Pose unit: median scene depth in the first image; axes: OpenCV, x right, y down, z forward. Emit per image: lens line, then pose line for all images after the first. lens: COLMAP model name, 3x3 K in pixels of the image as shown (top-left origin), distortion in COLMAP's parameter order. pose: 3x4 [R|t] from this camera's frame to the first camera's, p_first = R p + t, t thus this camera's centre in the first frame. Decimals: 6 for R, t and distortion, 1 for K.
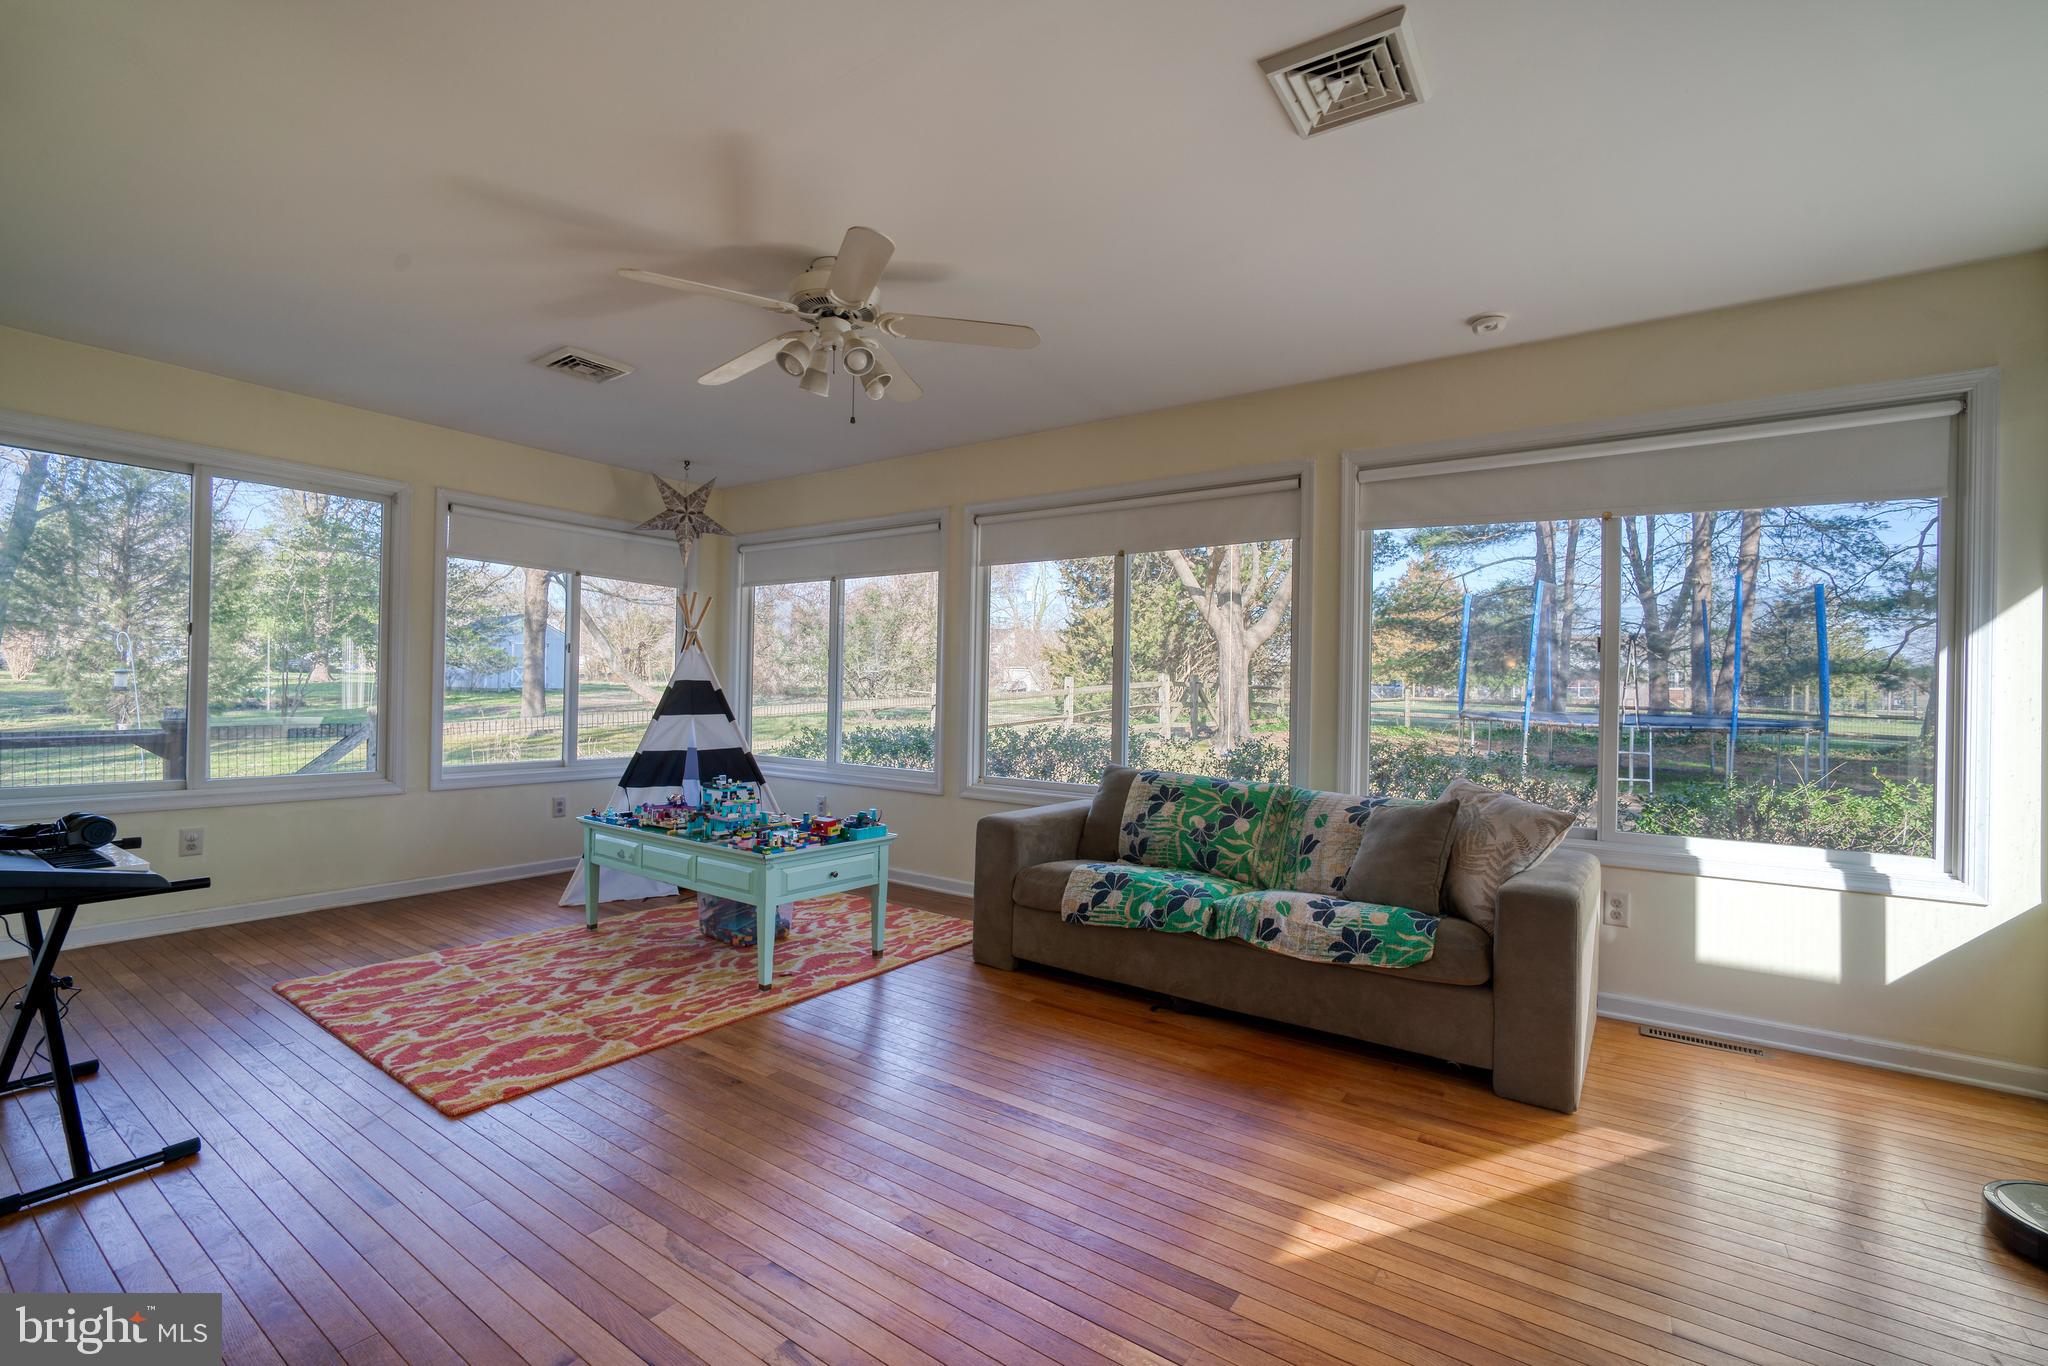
lens RADIAL K [[874.3, 0, 1024.0], [0, 874.3, 683.0], [0, 0, 1]] dist [-0.027626, 0.008524]
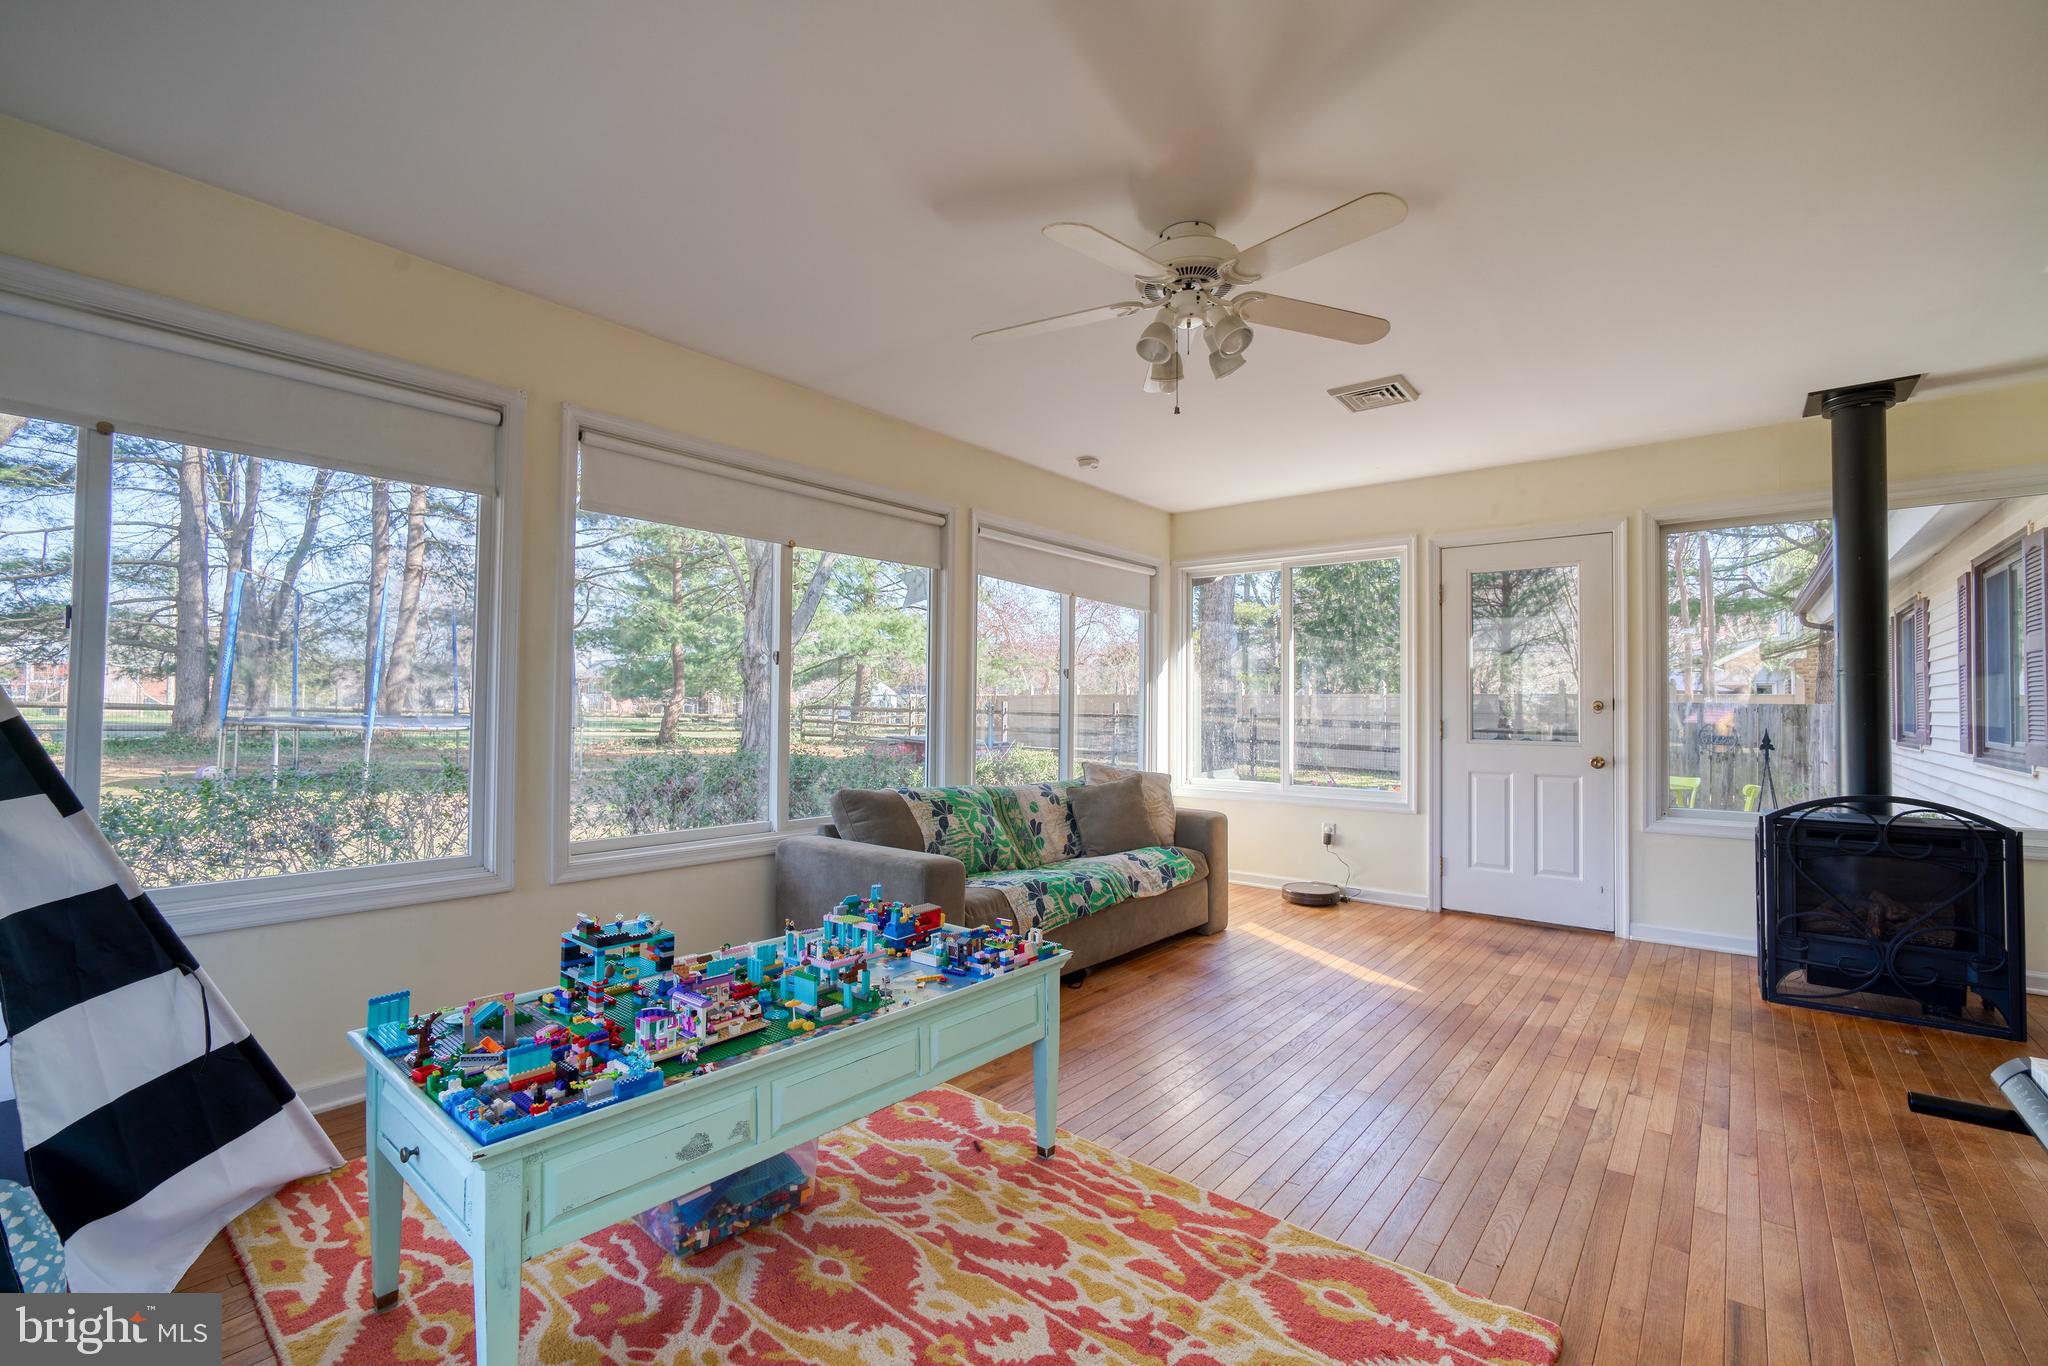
lens RADIAL K [[874.3, 0, 1024.0], [0, 874.3, 683.0], [0, 0, 1]] dist [-0.027626, 0.008524]
pose [[0.087013, 0.010132, 0.996156, -0.942856], [-0.012691, 0.999878, -0.009061, -0.010150], [-0.996126, -0.011854, 0.087131, 0.925137]]
